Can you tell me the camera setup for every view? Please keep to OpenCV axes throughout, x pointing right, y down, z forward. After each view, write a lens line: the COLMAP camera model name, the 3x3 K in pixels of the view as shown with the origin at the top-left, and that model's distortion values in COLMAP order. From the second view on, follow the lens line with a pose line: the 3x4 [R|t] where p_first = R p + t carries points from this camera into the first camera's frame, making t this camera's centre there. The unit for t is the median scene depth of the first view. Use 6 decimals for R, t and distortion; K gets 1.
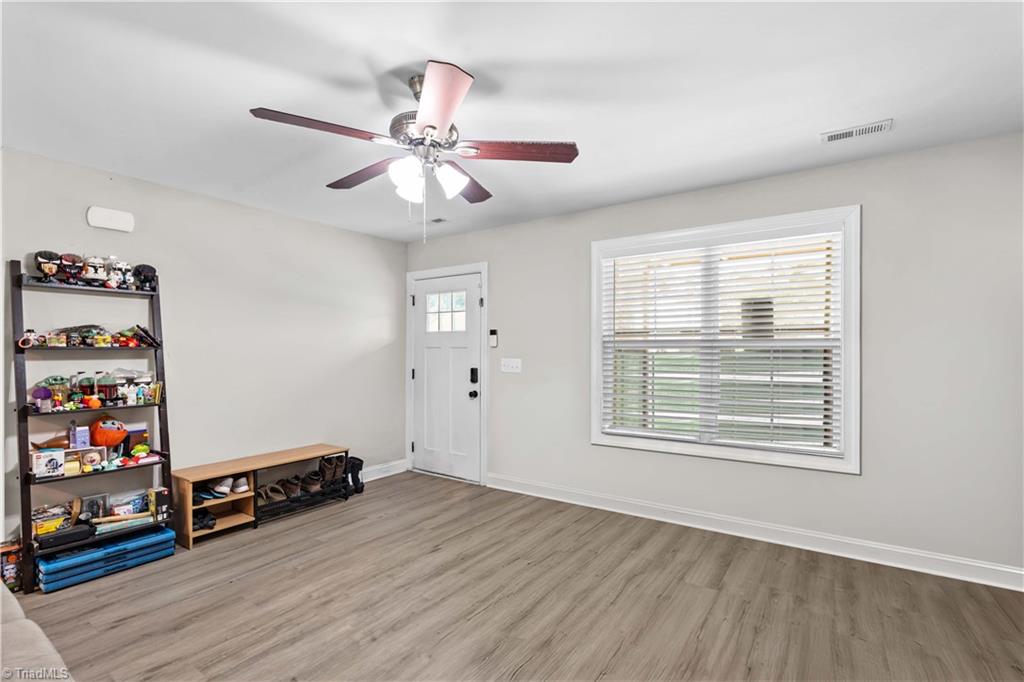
lens RADIAL K [[453.8, 0, 531.0], [0, 453.8, 346.2], [0, 0, 1]] dist [0.000408, -0.000040]
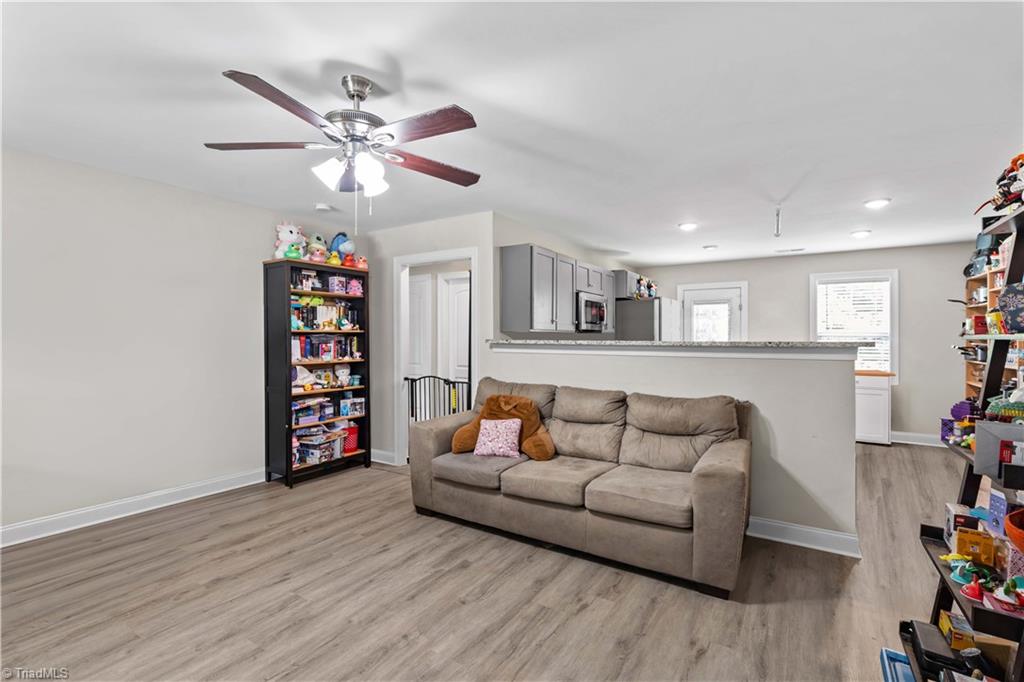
lens RADIAL K [[469.0, 0, 512.0], [0, 469.0, 341.0], [0, 0, 1]] dist [-0.000291, -0.000081]
pose [[-0.999966, -0.005733, -0.005872, -0.416408], [-0.005743, 0.999982, 0.001700, 0.009722], [0.005862, 0.001733, -0.999981, 1.474224]]
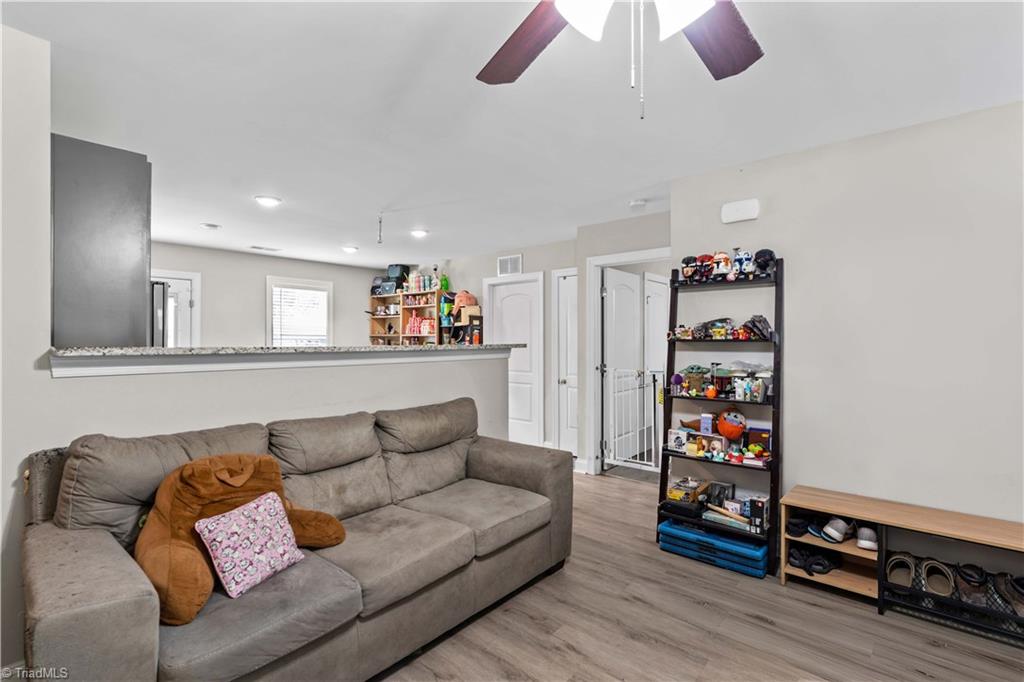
lens RADIAL K [[479.6, 0, 512.0], [0, 479.6, 341.0], [0, 0, 1]] dist [0.001828, 0.000147]
pose [[-0.133961, -0.003472, -0.990981, 0.188940], [0.007158, 0.999964, -0.004471, 0.006800], [0.990961, -0.007692, -0.133931, 0.675152]]
